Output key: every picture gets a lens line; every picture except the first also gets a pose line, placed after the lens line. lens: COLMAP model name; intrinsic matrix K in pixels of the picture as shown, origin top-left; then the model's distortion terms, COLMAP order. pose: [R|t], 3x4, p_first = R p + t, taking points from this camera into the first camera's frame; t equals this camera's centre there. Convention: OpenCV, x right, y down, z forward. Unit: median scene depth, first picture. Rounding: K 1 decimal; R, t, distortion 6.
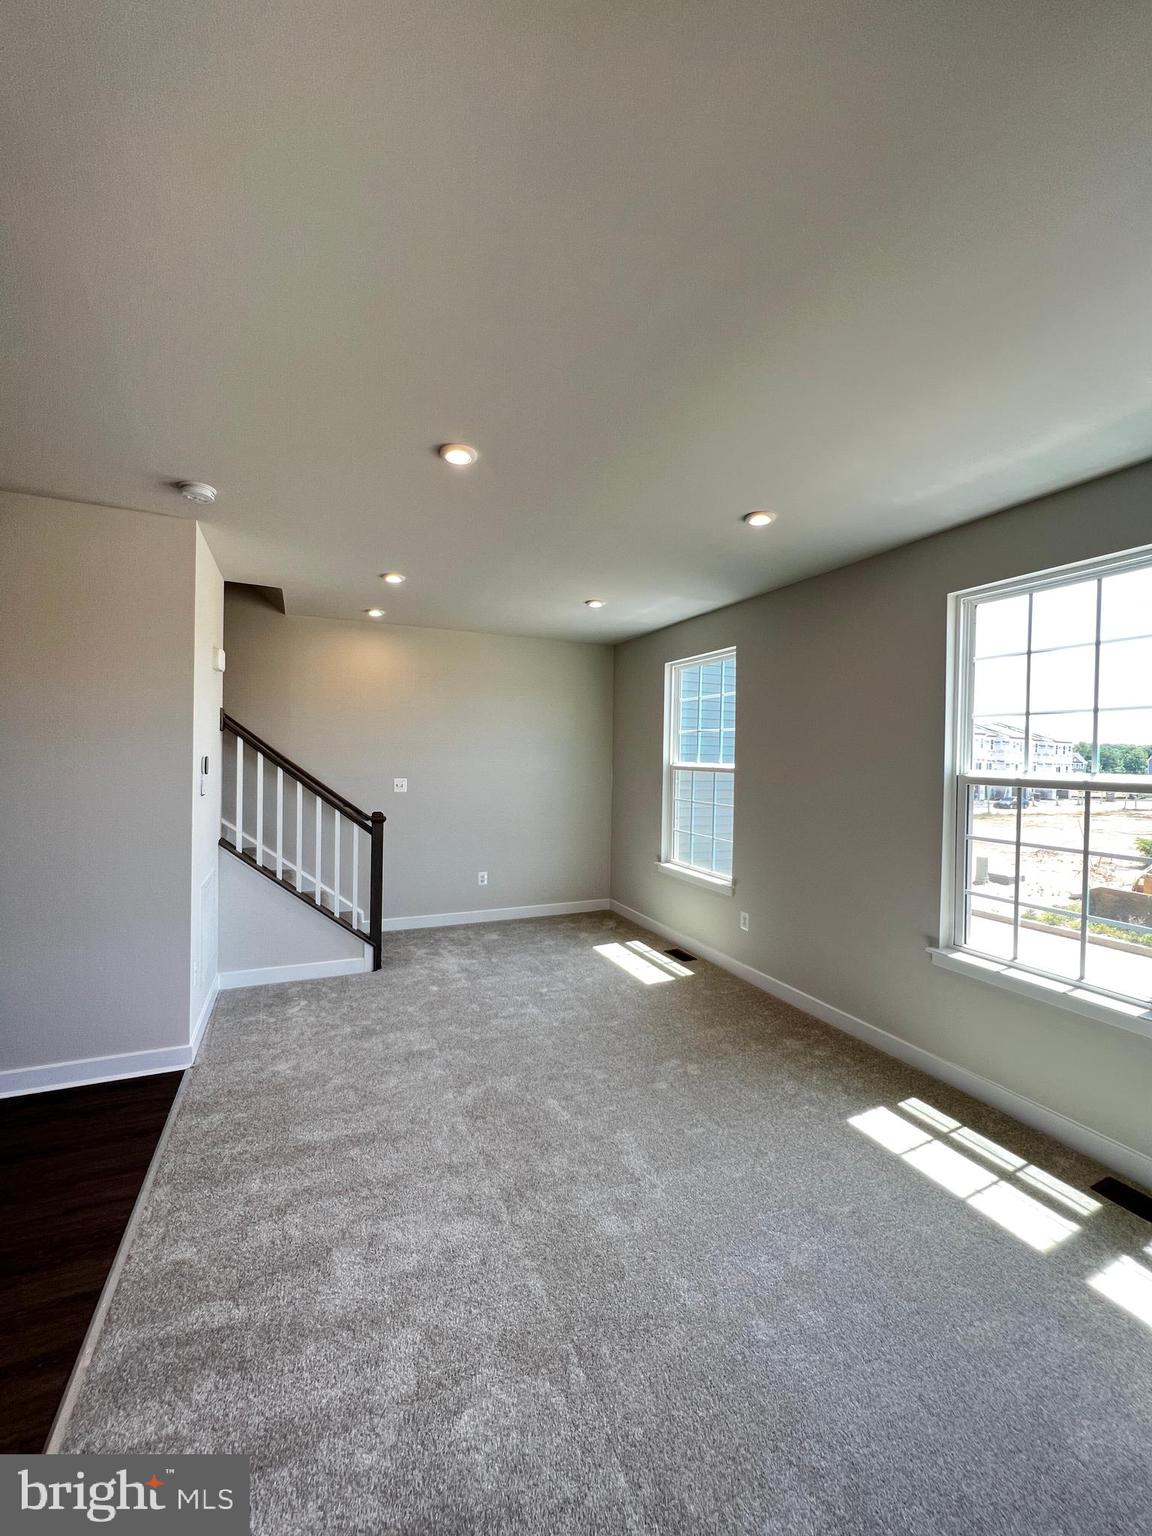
lens RADIAL K [[619.2, 0, 570.6], [0, 619.2, 757.4], [0, 0, 1]] dist [-0.006015, 0.000961]
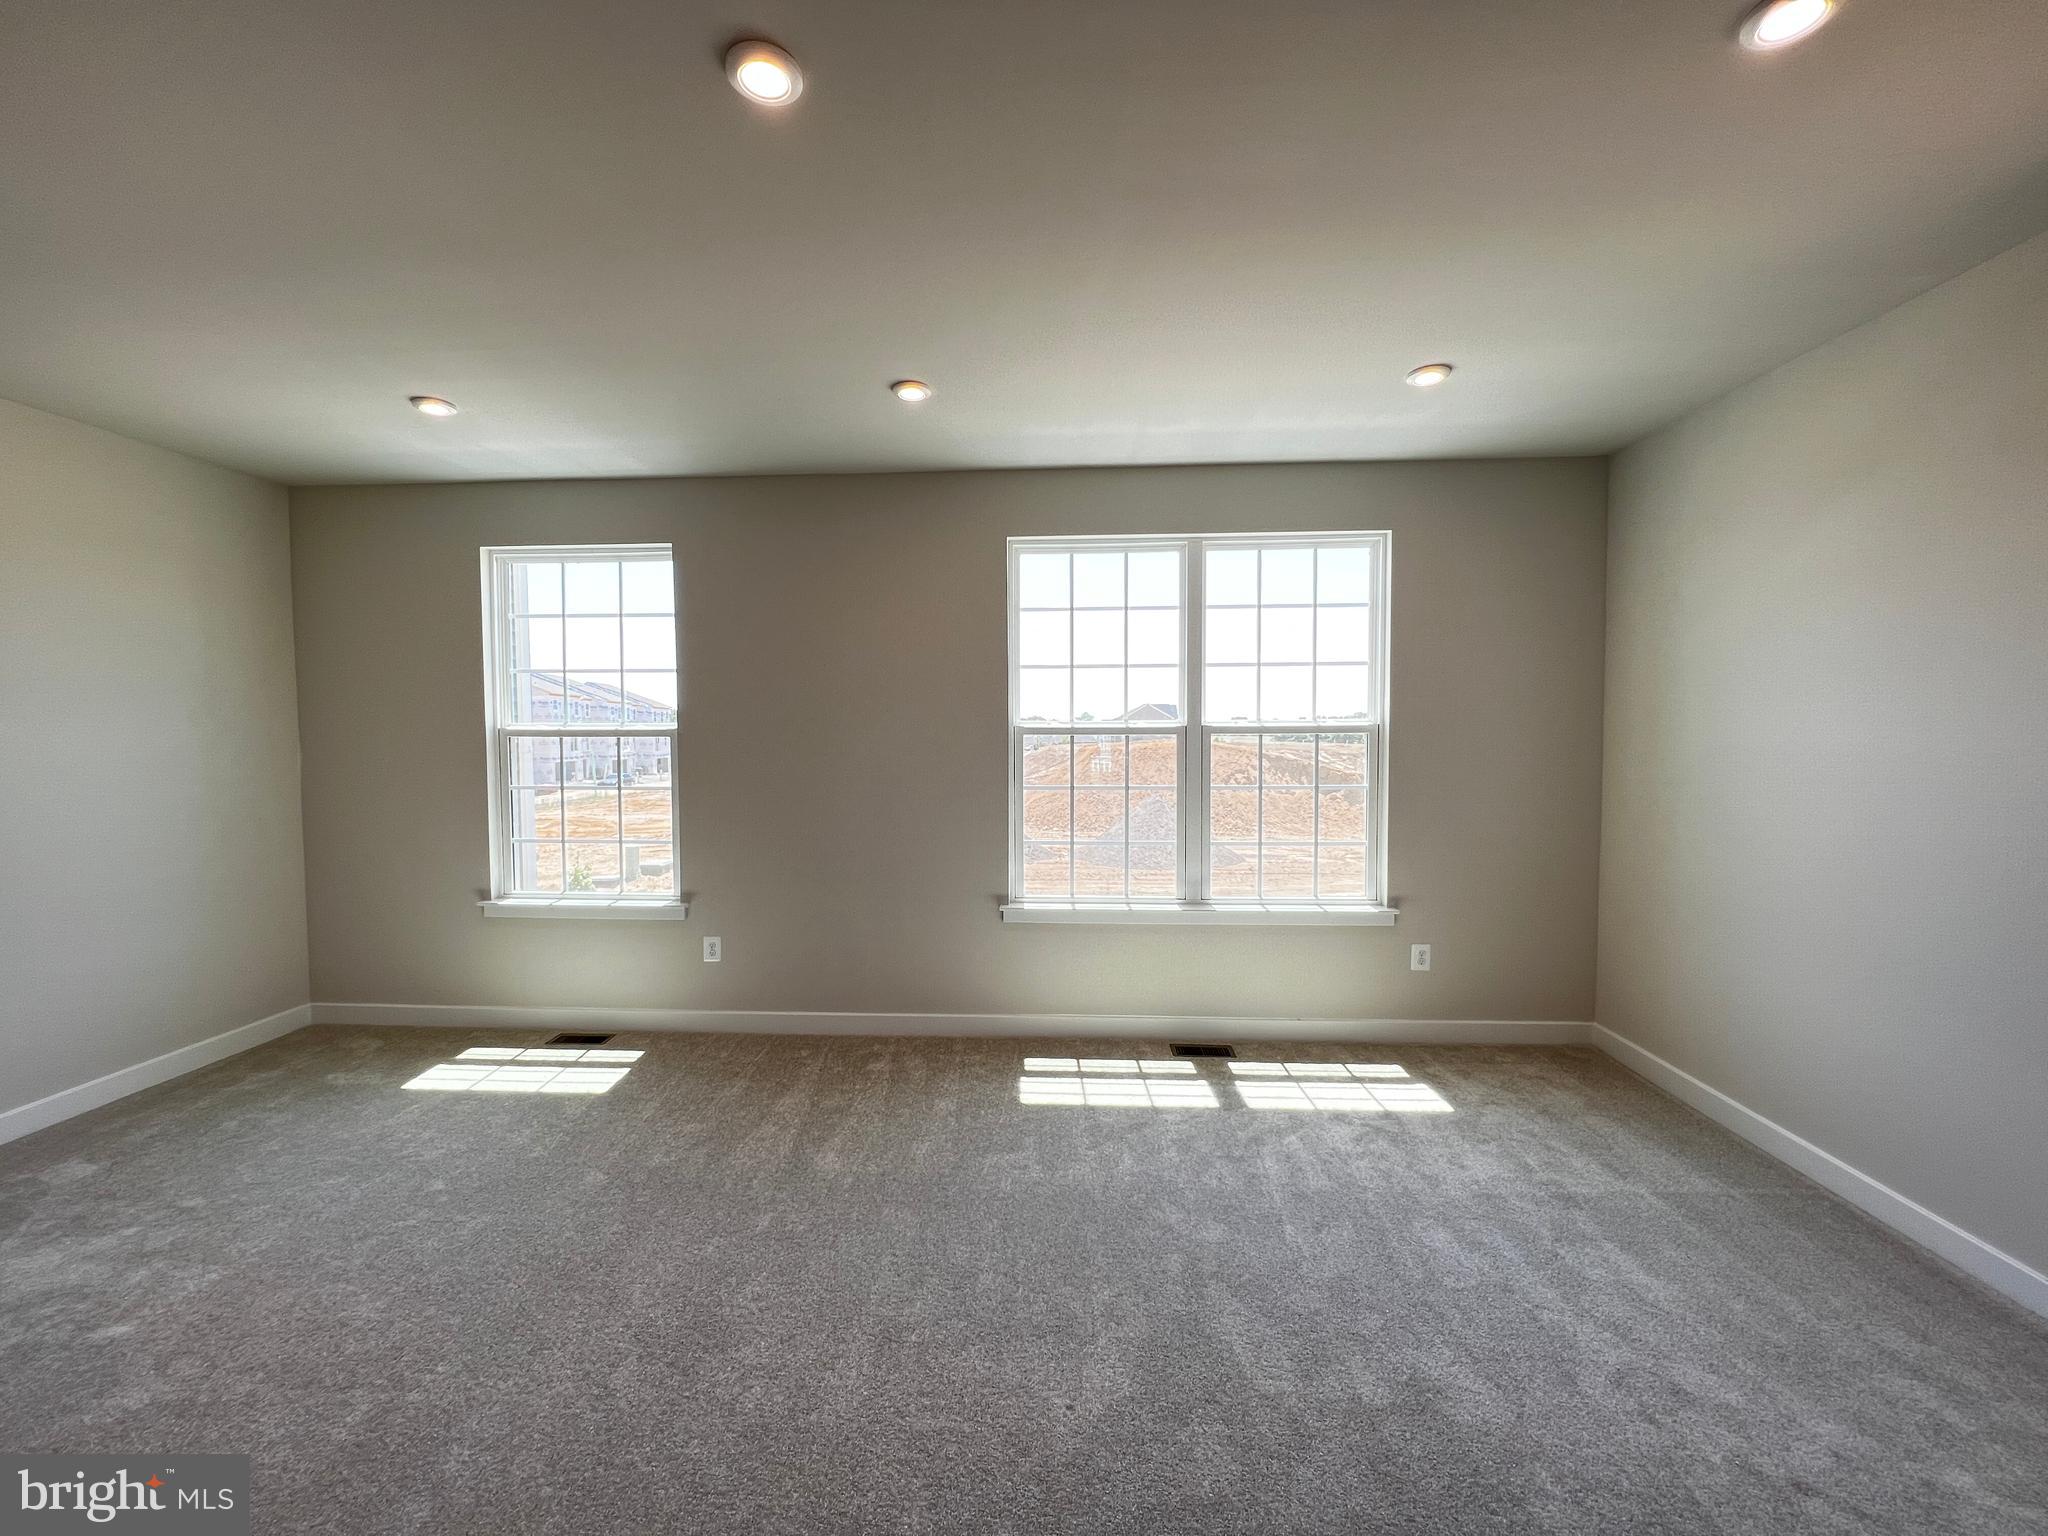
lens RADIAL K [[825.7, 0, 1036.0], [0, 825.7, 756.8], [0, 0, 1]] dist [-0.006015, 0.000961]
pose [[0.442478, -0.045039, 0.895648, -0.331344], [0.013147, 0.998957, 0.043739, 0.012899], [-0.896683, -0.007579, 0.442608, 0.239967]]
